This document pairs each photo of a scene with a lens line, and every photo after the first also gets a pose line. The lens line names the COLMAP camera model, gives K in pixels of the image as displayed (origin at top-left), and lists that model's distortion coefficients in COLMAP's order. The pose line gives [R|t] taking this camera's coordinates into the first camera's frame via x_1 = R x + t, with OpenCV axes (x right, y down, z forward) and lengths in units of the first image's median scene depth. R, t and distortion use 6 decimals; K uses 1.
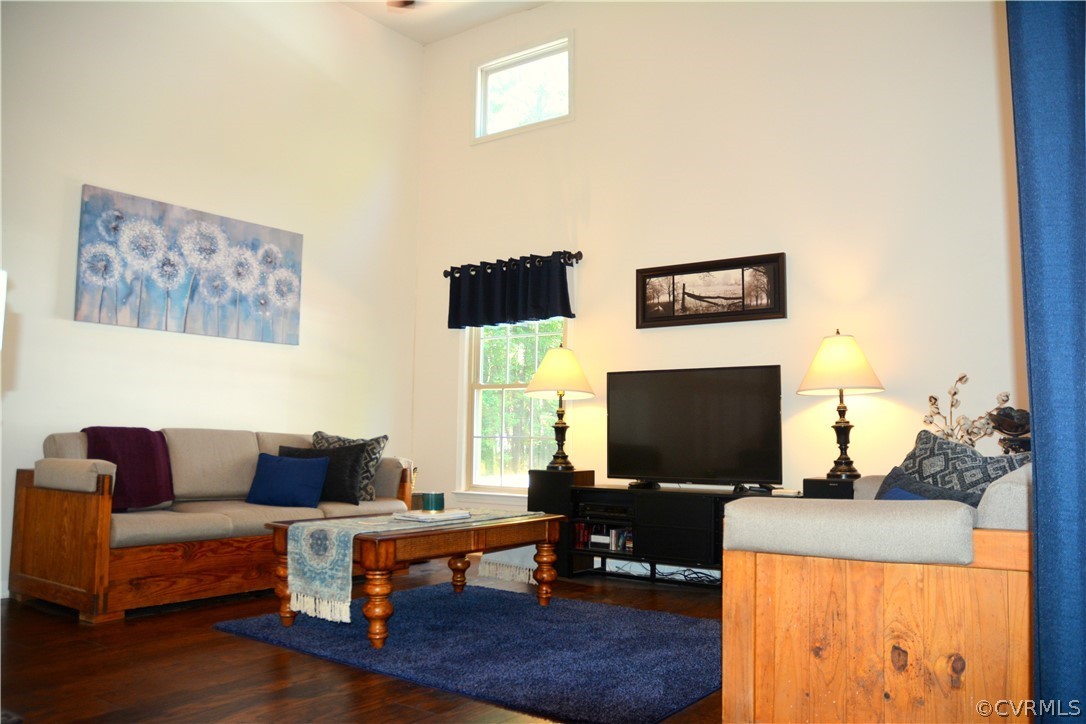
lens RADIAL K [[847.4, 0, 551.8], [0, 847.4, 359.1], [0, 0, 1]] dist [-0.131905, 0.063186]
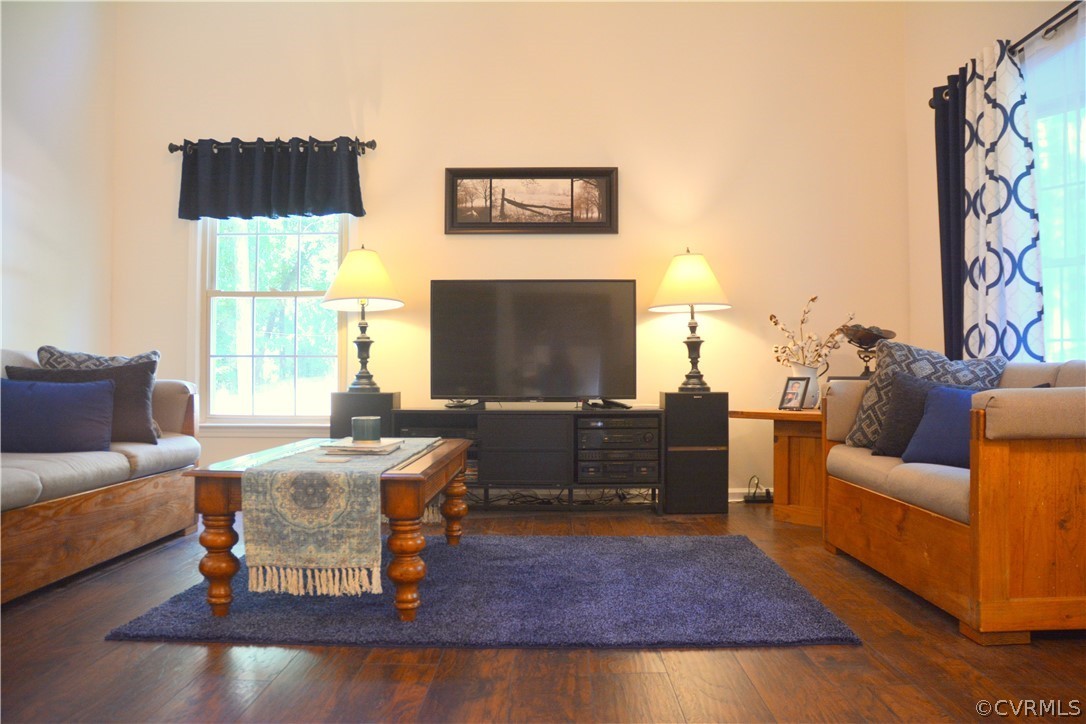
lens RADIAL K [[847.4, 0, 537.7], [0, 847.4, 361.9], [0, 0, 1]] dist [-0.131905, 0.063186]
pose [[0.815078, -0.003641, 0.579339, -0.365486], [-0.042893, 0.996857, 0.066610, 0.038420], [-0.577761, -0.079142, 0.812360, 0.221759]]
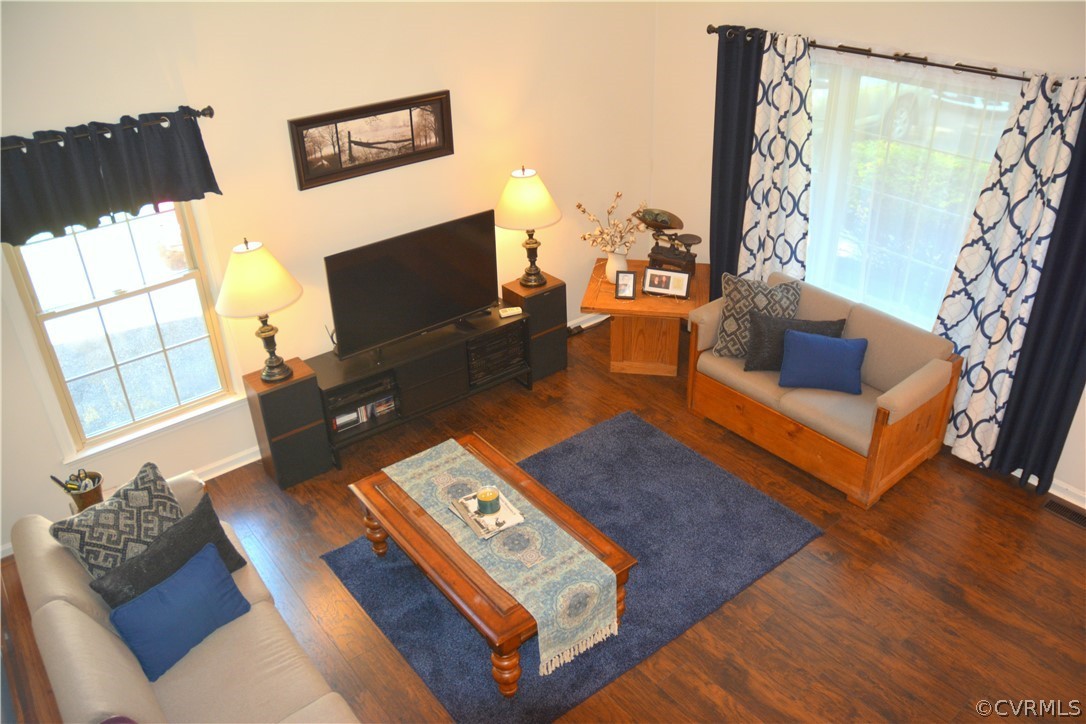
lens RADIAL K [[847.4, 0, 549.0], [0, 847.4, 363.0], [0, 0, 1]] dist [-0.131905, 0.063186]
pose [[0.265074, -0.492666, 0.828865, -0.664247], [-0.053557, 0.850765, 0.522810, -0.368104], [-0.962740, -0.182974, 0.199130, 0.604633]]
